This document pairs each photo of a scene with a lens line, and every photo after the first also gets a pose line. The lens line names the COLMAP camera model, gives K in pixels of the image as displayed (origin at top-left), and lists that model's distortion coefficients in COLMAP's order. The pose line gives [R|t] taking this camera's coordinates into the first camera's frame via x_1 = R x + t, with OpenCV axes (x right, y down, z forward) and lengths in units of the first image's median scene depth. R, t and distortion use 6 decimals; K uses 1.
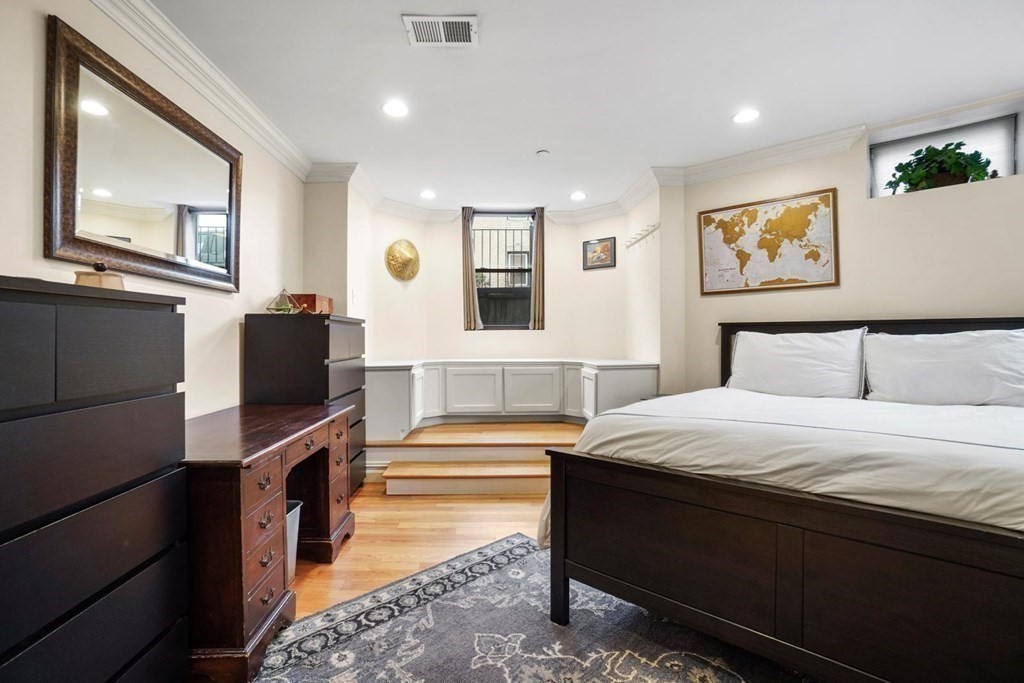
lens RADIAL K [[456.1, 0, 508.9], [0, 456.1, 338.5], [0, 0, 1]] dist [-0.063146, 0.022474]
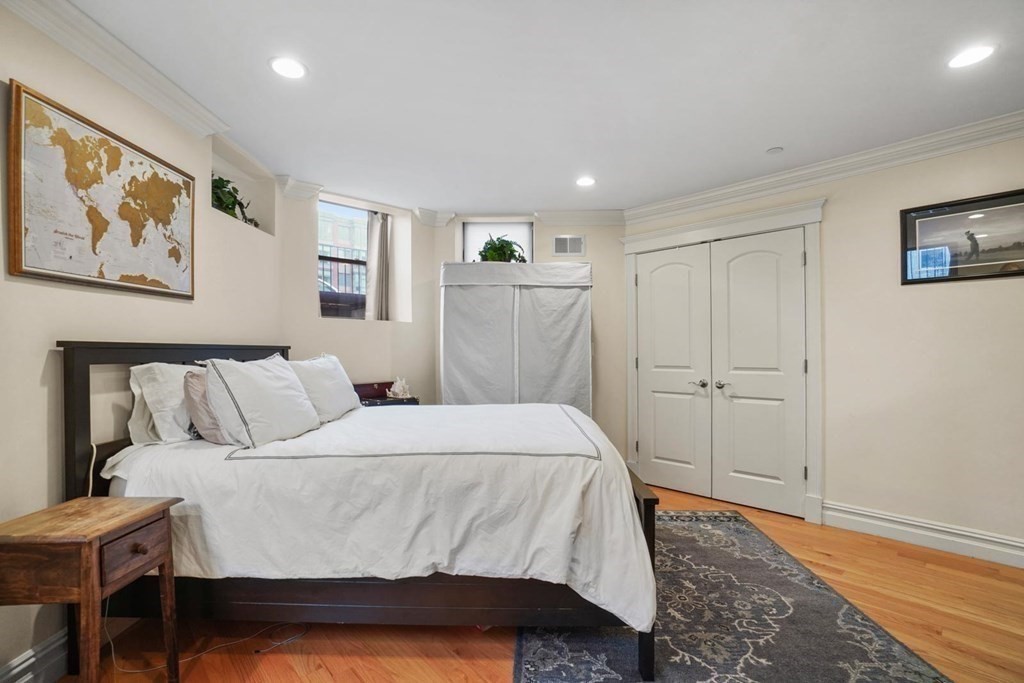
lens RADIAL K [[463.7, 0, 501.3], [0, 463.7, 346.4], [0, 0, 1]] dist [-0.002063, -0.000122]
pose [[-0.653765, 0.007993, 0.756656, -0.247183], [0.003298, 0.999965, -0.007714, -0.026114], [-0.756691, -0.002548, -0.653768, 1.087291]]
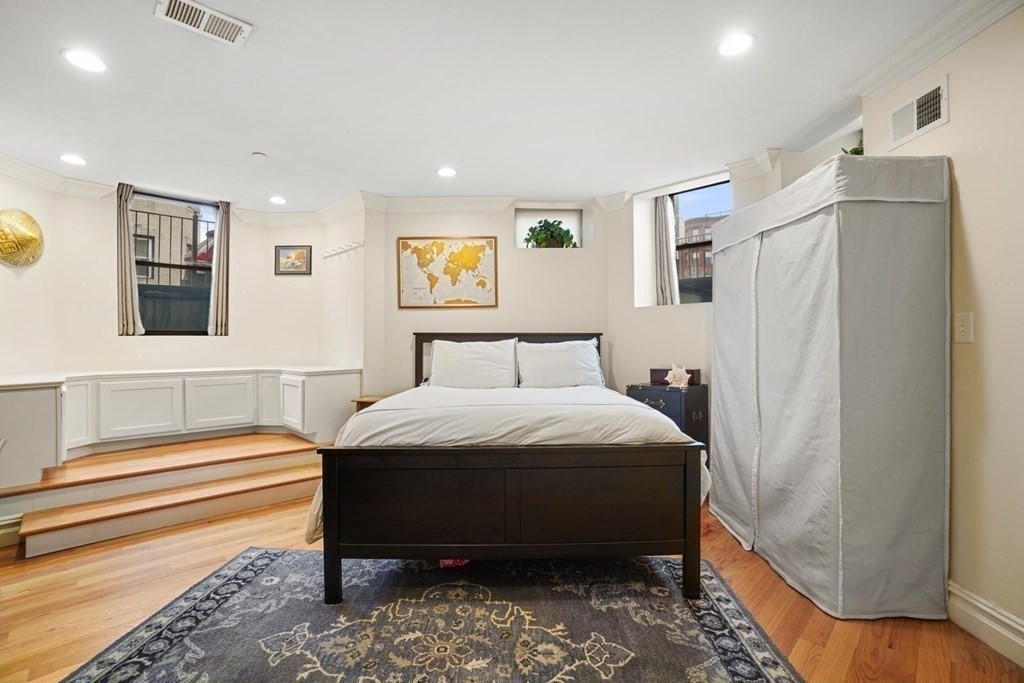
lens RADIAL K [[456.1, 0, 508.9], [0, 456.1, 338.5], [0, 0, 1]] dist [-0.063146, 0.022474]
pose [[0.735190, 0.006876, 0.677826, -0.187371], [-0.000192, 0.999951, -0.009935, -0.007426], [-0.677861, 0.007174, 0.735155, -0.068840]]
